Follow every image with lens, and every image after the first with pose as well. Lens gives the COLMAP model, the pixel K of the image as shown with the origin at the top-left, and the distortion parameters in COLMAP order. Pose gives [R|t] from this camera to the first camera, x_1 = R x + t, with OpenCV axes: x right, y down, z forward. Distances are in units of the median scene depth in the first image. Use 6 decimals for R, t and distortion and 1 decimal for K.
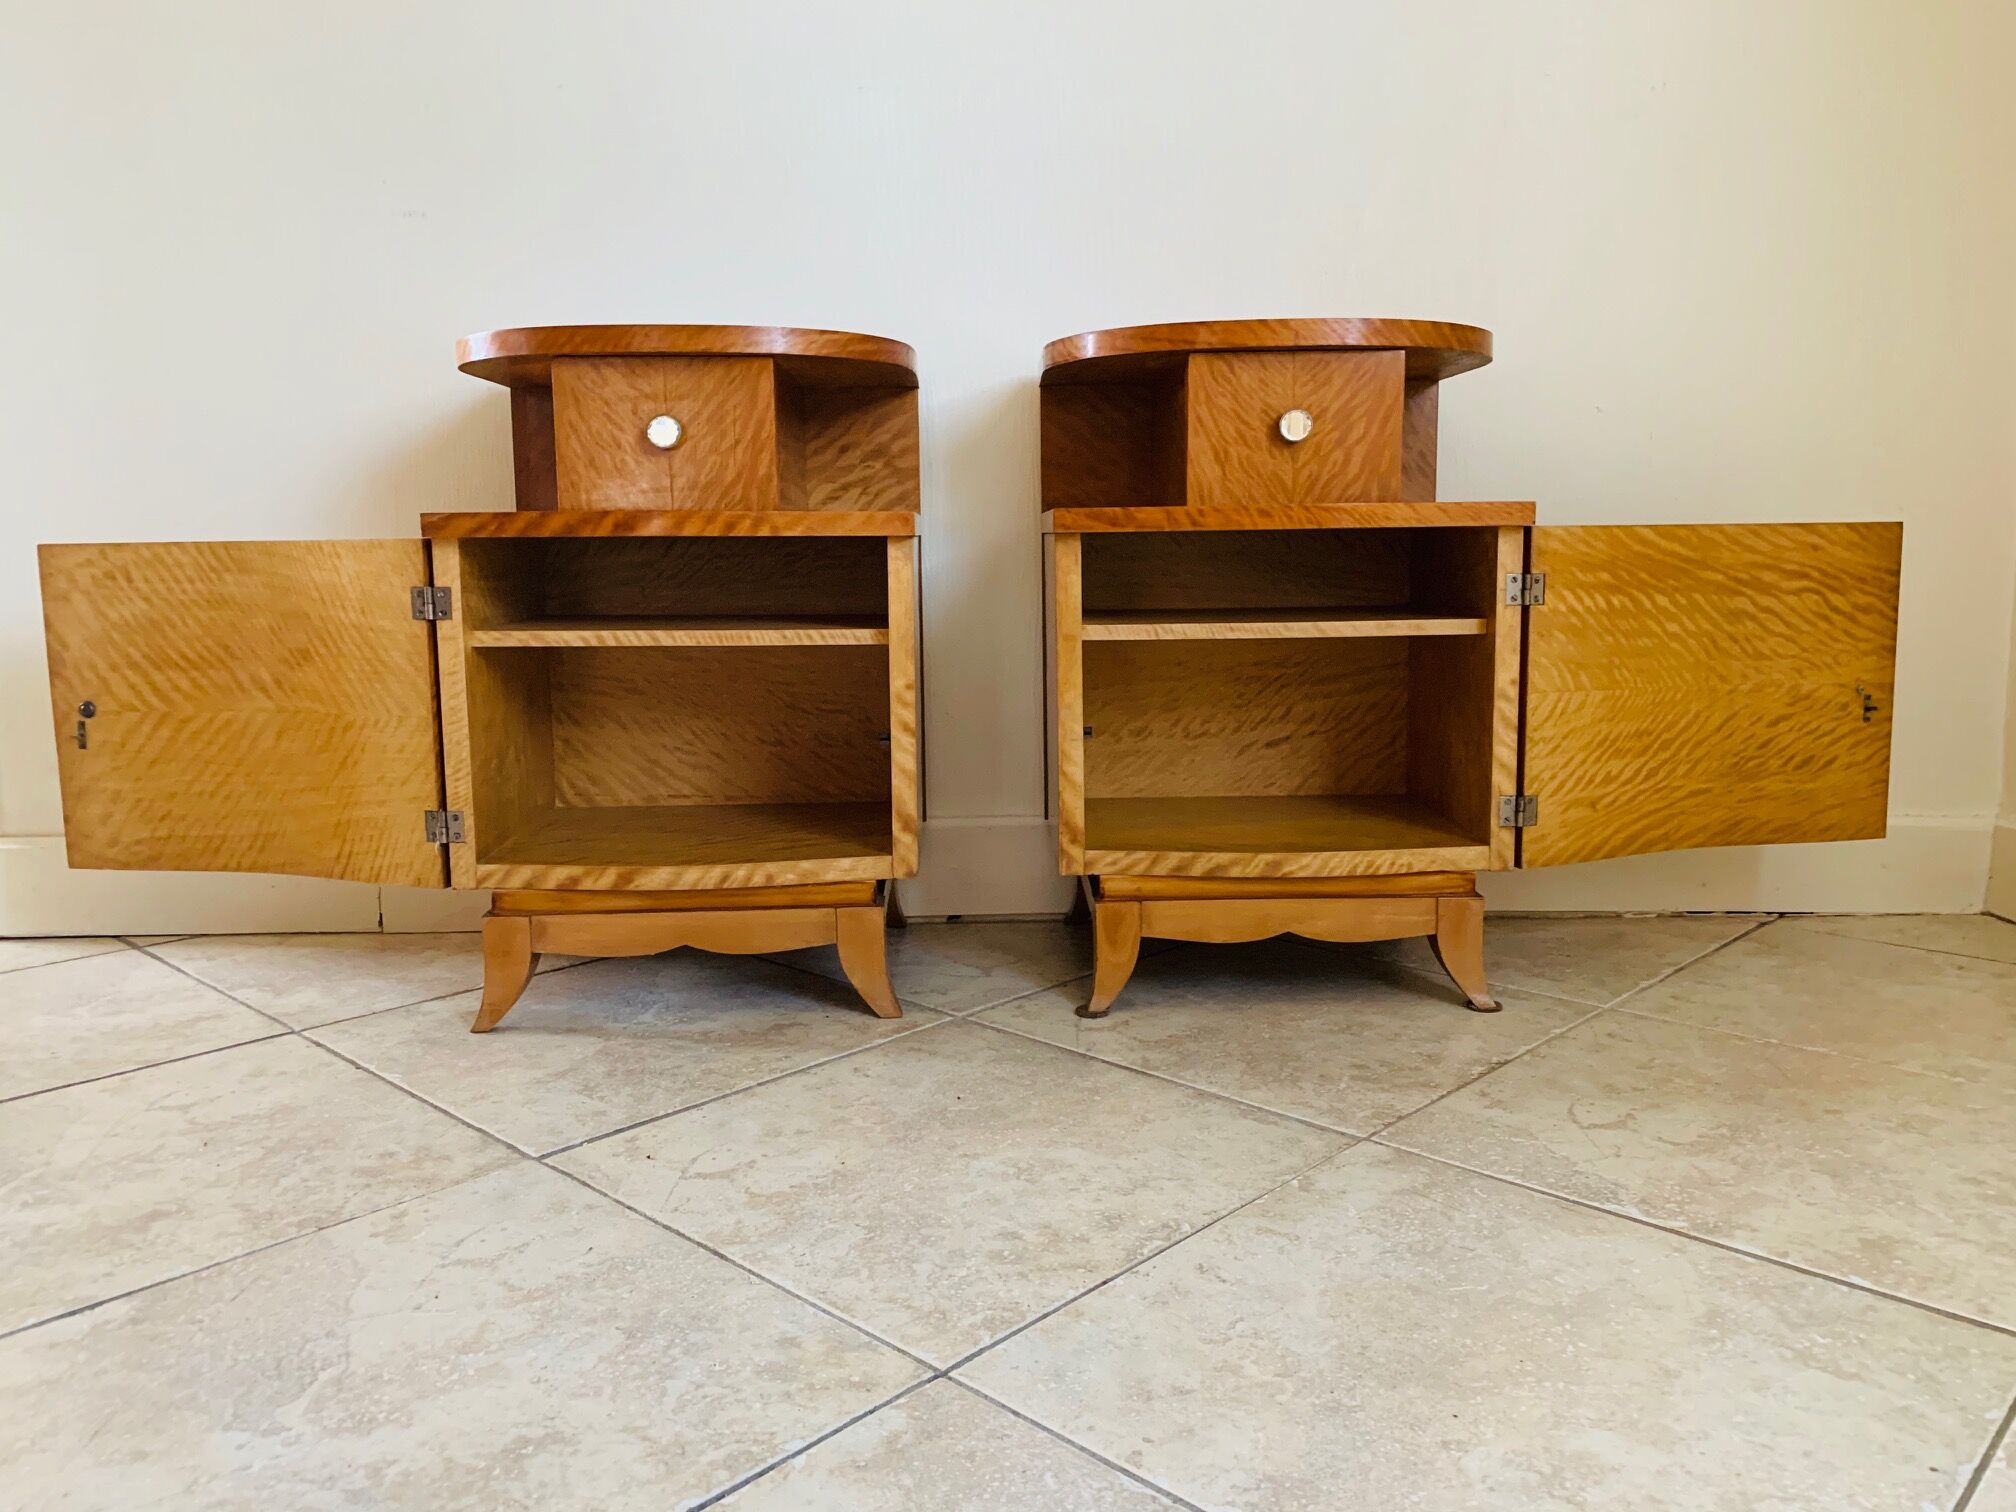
lens RADIAL K [[1543.5, 0, 1014.8], [0, 1543.5, 709.6], [0, 0, 1]] dist [0.016556, -0.032666]
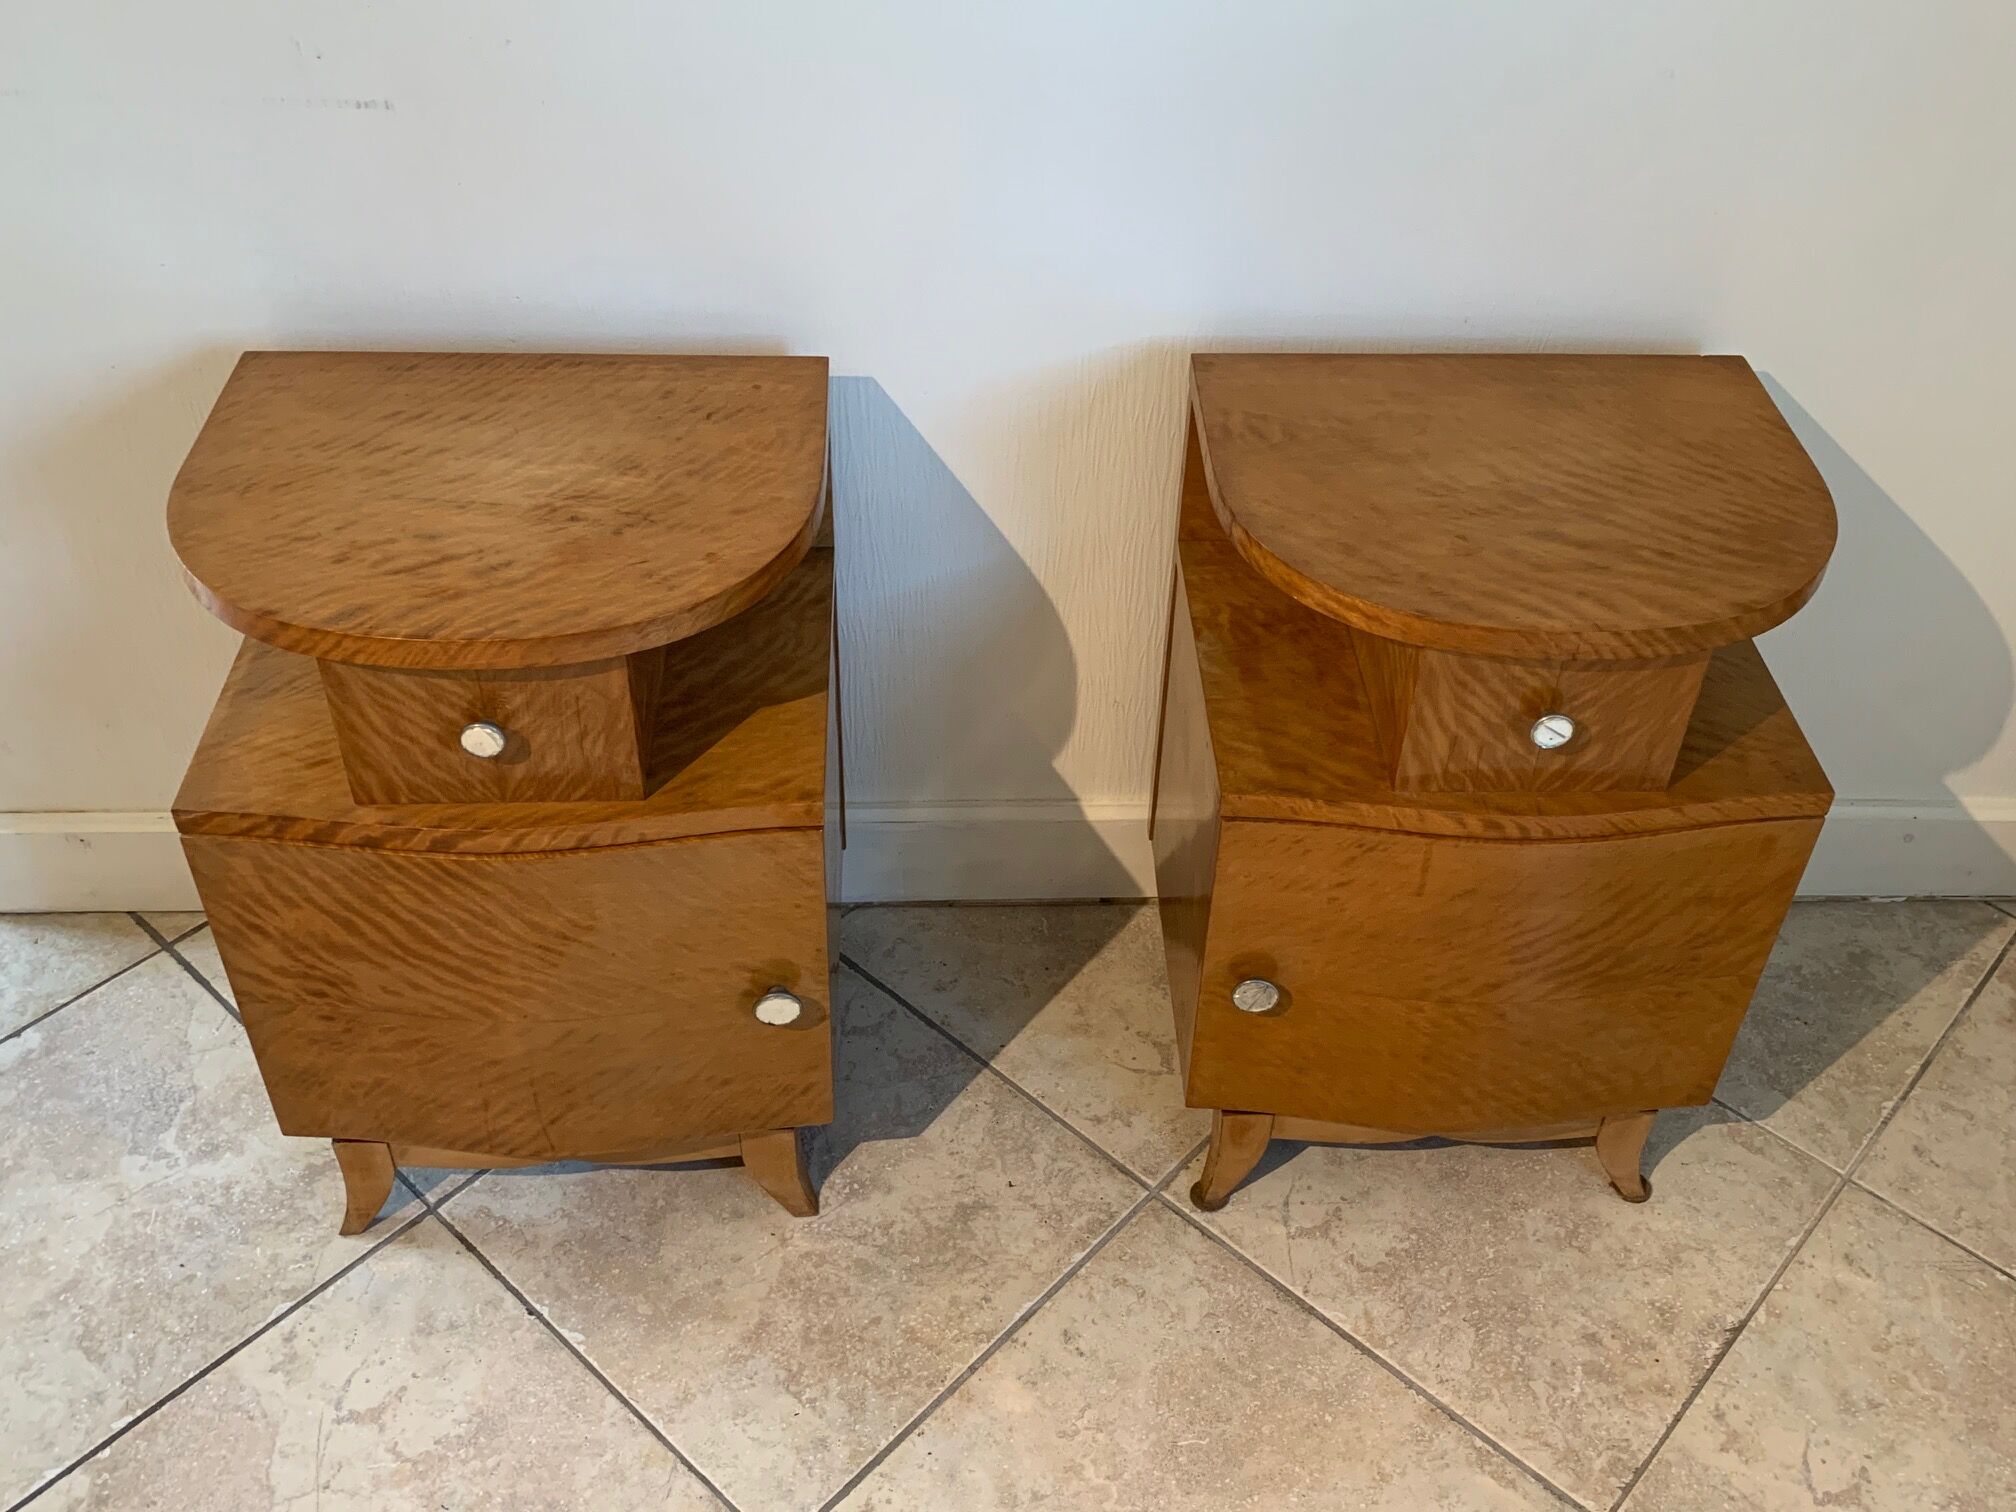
lens RADIAL K [[1902.4, 0, 1018.0], [0, 1902.4, 686.4], [0, 0, 1]] dist [0.006074, -0.023318]
pose [[0.999021, 0.014454, 0.041803, -0.169560], [-0.034650, 0.843156, 0.536551, -0.660808], [-0.027491, -0.537474, 0.842832, 0.208213]]
